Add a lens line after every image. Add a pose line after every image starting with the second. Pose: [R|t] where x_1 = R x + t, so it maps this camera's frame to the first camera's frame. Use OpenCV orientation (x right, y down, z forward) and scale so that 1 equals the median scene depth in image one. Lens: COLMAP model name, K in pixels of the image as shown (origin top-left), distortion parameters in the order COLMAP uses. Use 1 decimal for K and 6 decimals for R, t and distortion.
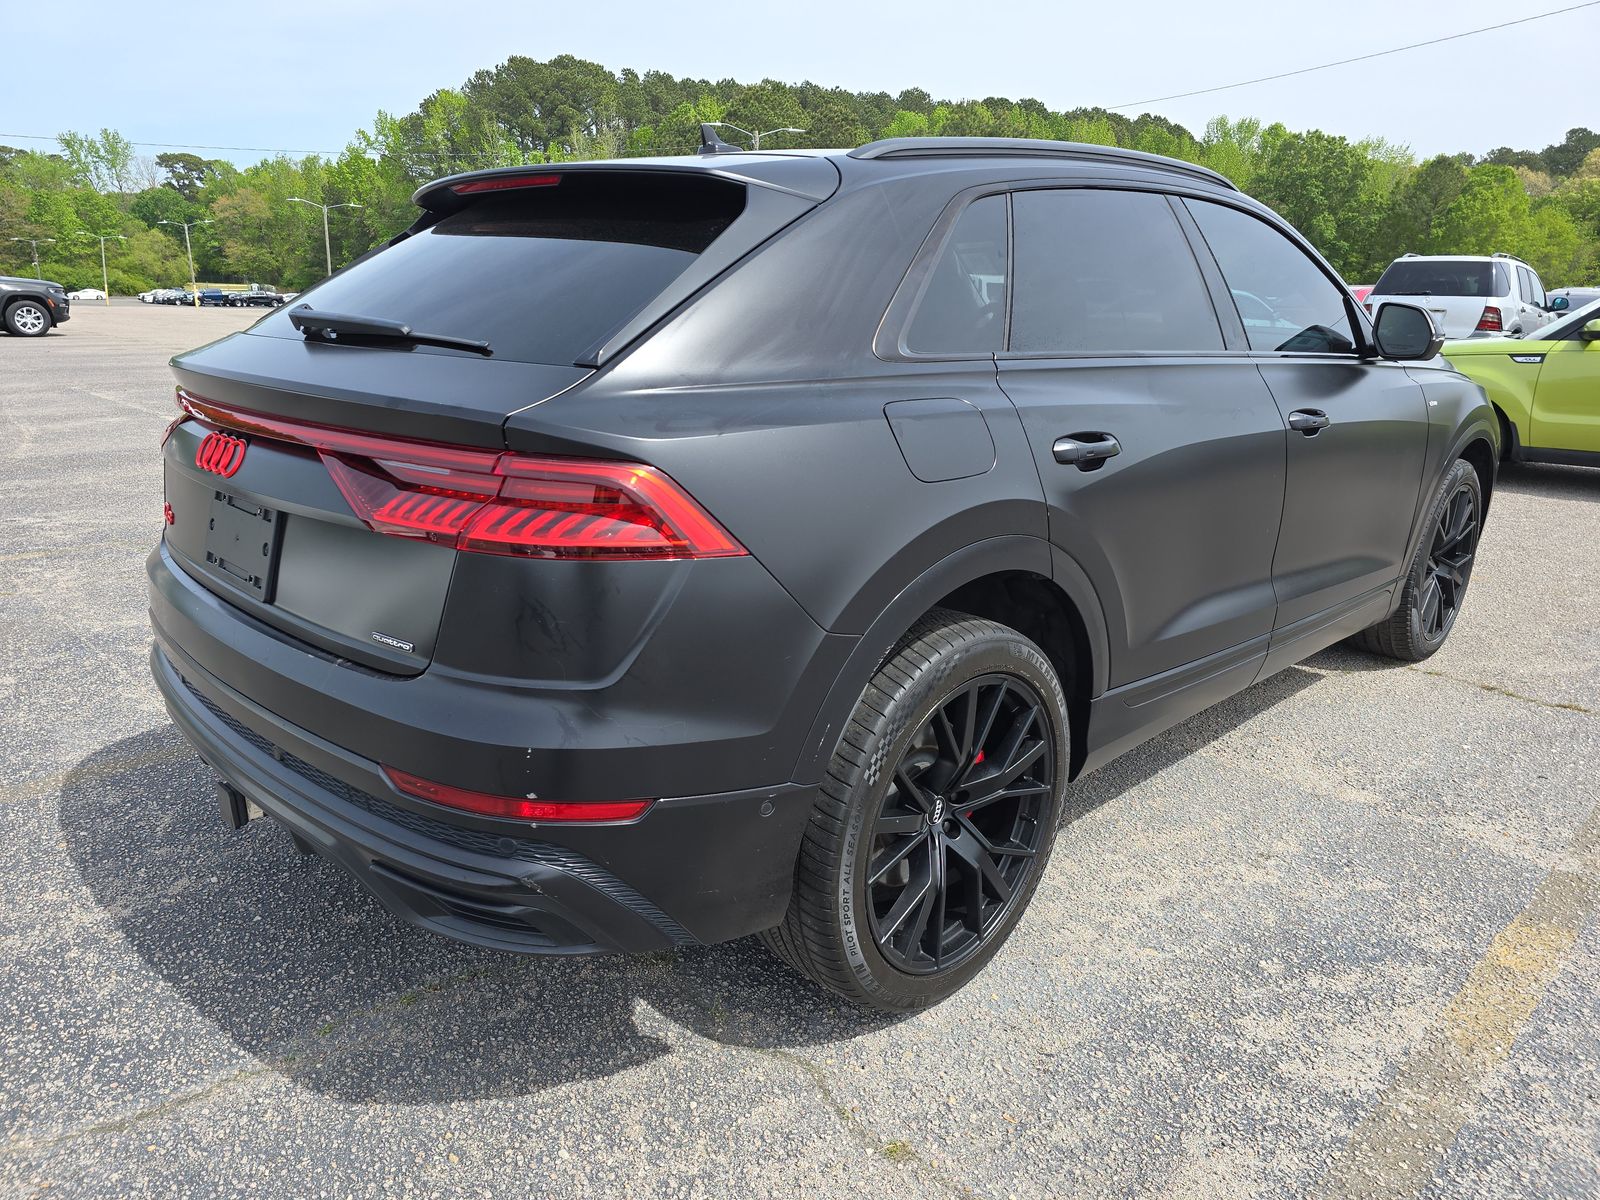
lens RADIAL K [[1066.7, 0, 793.5], [0, 1066.7, 596.9], [0, 0, 1]] dist [0.021486, -0.007903]
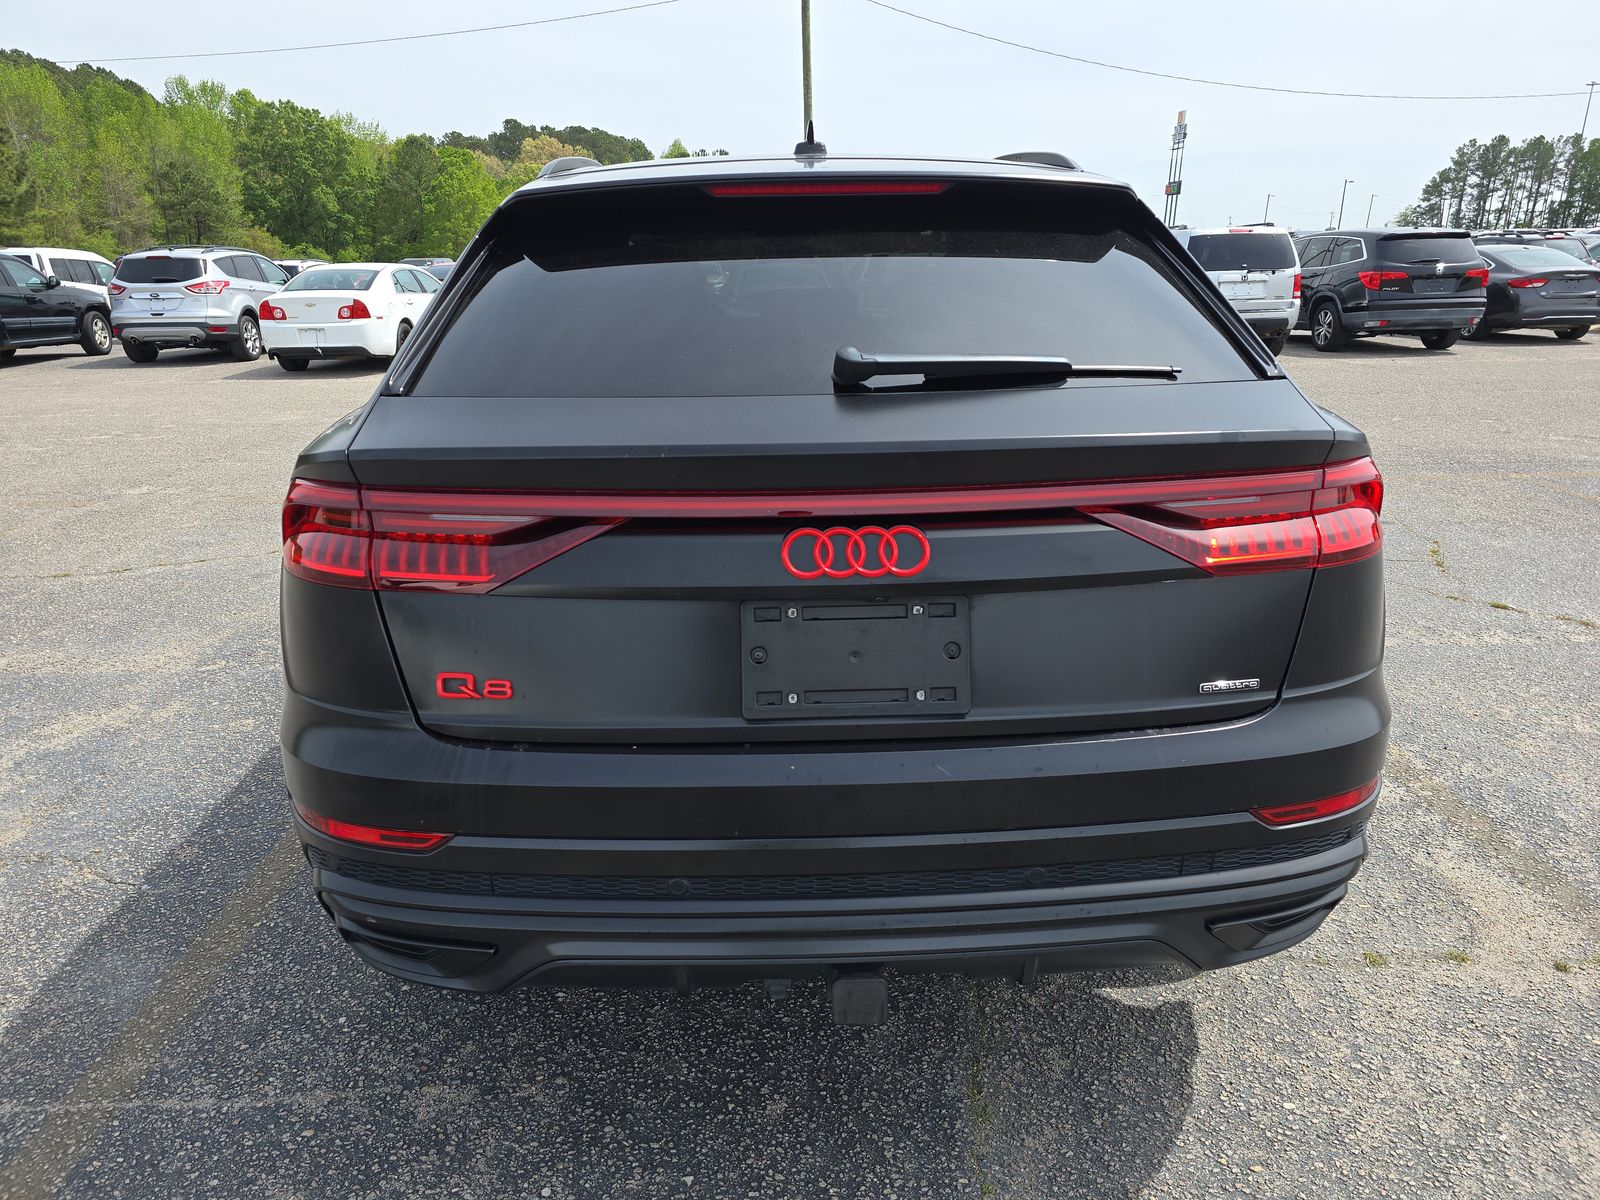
lens RADIAL K [[1066.7, 0, 795.5], [0, 1066.7, 598.6], [0, 0, 1]] dist [0.021486, -0.007903]
pose [[0.676246, -0.238121, 0.697130, -1.021095], [0.220709, 0.968338, 0.116661, -0.182958], [-0.702836, 0.074971, 0.707390, 0.469533]]
